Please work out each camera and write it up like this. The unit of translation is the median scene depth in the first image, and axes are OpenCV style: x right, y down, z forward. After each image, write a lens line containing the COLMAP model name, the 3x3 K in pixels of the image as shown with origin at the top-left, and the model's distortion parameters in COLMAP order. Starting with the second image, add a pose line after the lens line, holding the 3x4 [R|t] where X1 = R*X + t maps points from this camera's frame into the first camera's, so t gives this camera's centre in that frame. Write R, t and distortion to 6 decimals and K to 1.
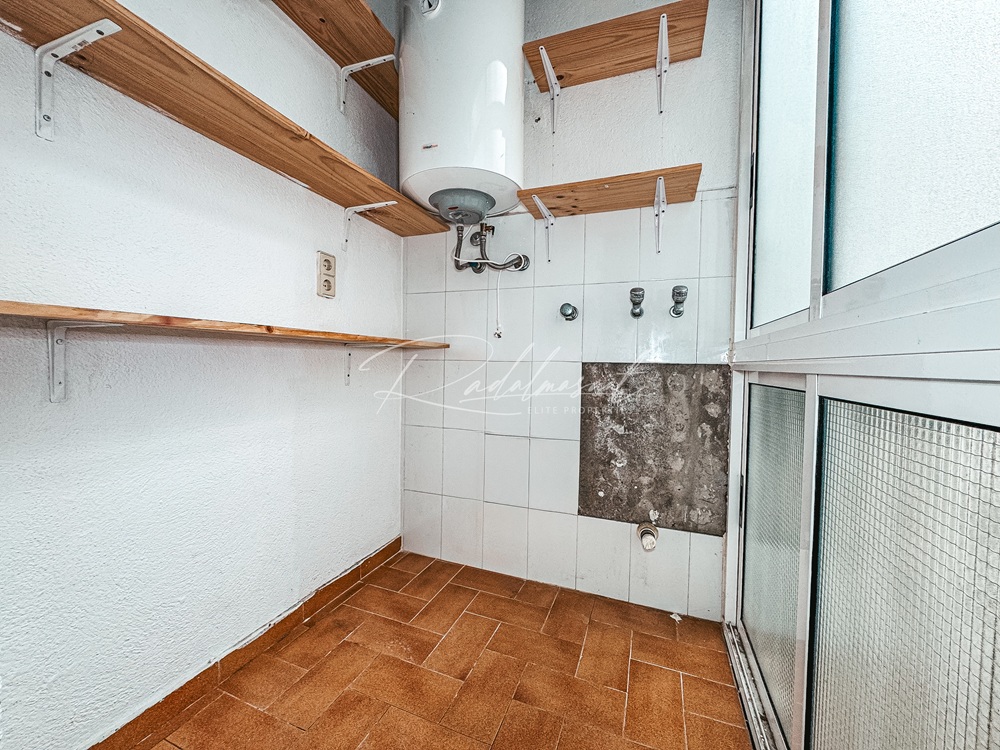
lens RADIAL K [[398.2, 0, 498.2], [0, 398.2, 372.2], [0, 0, 1]] dist [-0.001334, -0.000267]
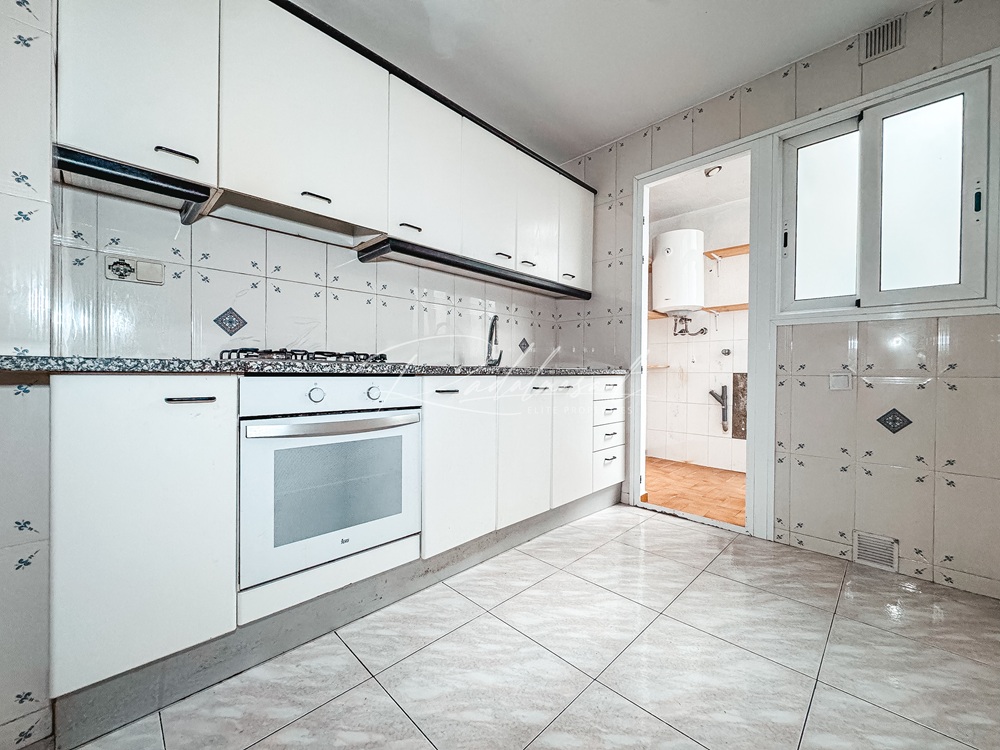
lens RADIAL K [[398.2, 0, 499.9], [0, 398.2, 371.9], [0, 0, 1]] dist [-0.001334, -0.000267]
pose [[0.914873, -0.011418, -0.403581, -0.102614], [-0.001194, 0.999519, -0.030984, 0.044142], [0.403741, 0.028828, 0.914419, -1.711164]]
